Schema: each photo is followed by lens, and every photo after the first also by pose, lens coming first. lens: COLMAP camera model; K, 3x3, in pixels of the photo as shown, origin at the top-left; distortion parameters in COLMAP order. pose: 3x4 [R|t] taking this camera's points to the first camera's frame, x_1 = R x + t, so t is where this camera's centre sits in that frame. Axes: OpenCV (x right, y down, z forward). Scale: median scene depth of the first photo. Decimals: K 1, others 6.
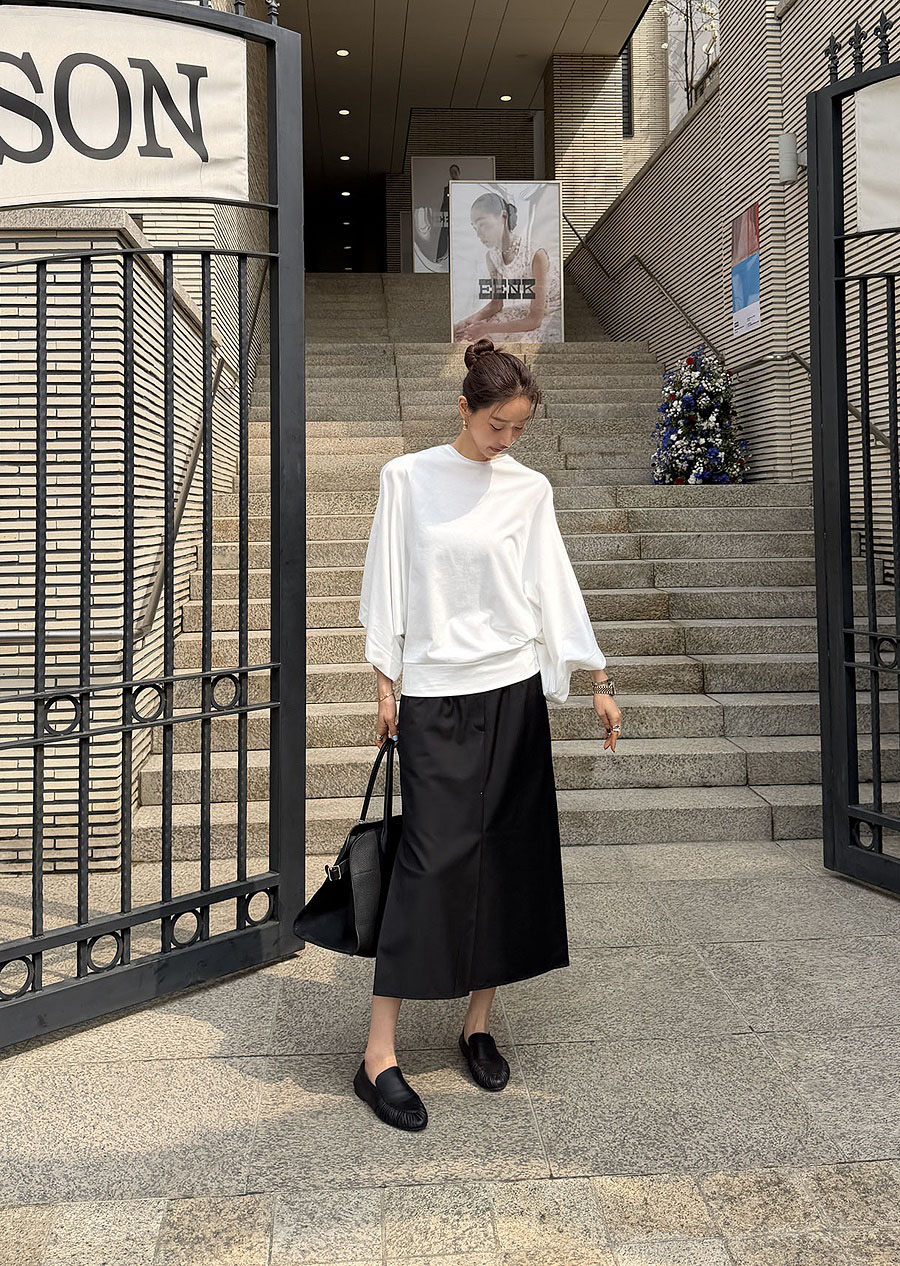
lens RADIAL K [[1285.5, 0, 432.2], [0, 1285.5, 439.8], [0, 0, 1]] dist [-0.031151, 0.000000]
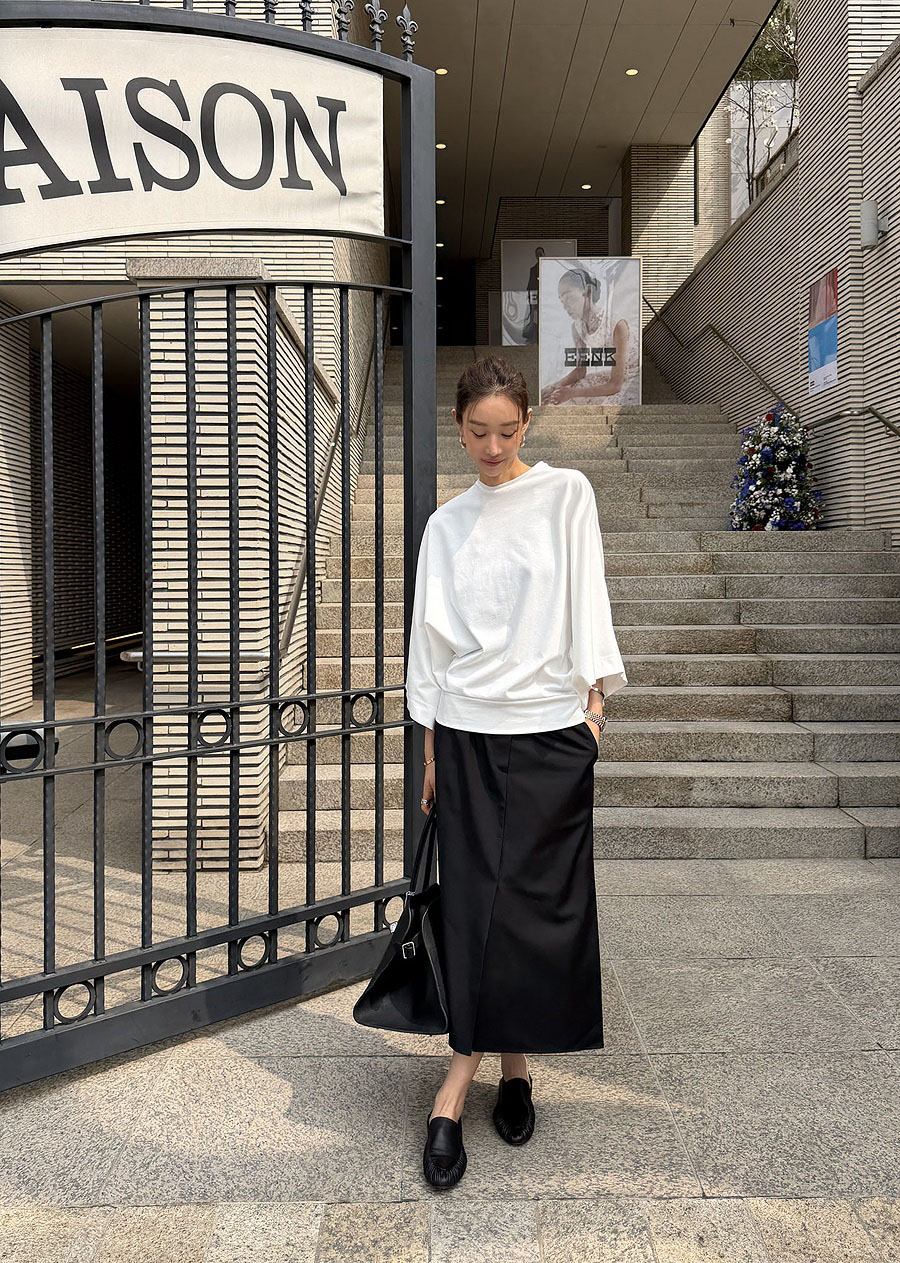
lens RADIAL K [[1087.2, 0, 422.4], [0, 1087.2, 578.6], [0, 0, 1]] dist [-0.029376, -0.005806]
pose [[0.997451, 0.009859, -0.070669, -0.042260], [-0.005011, 0.997642, 0.068449, 0.022759], [0.071177, -0.067921, 0.995149, 0.103797]]
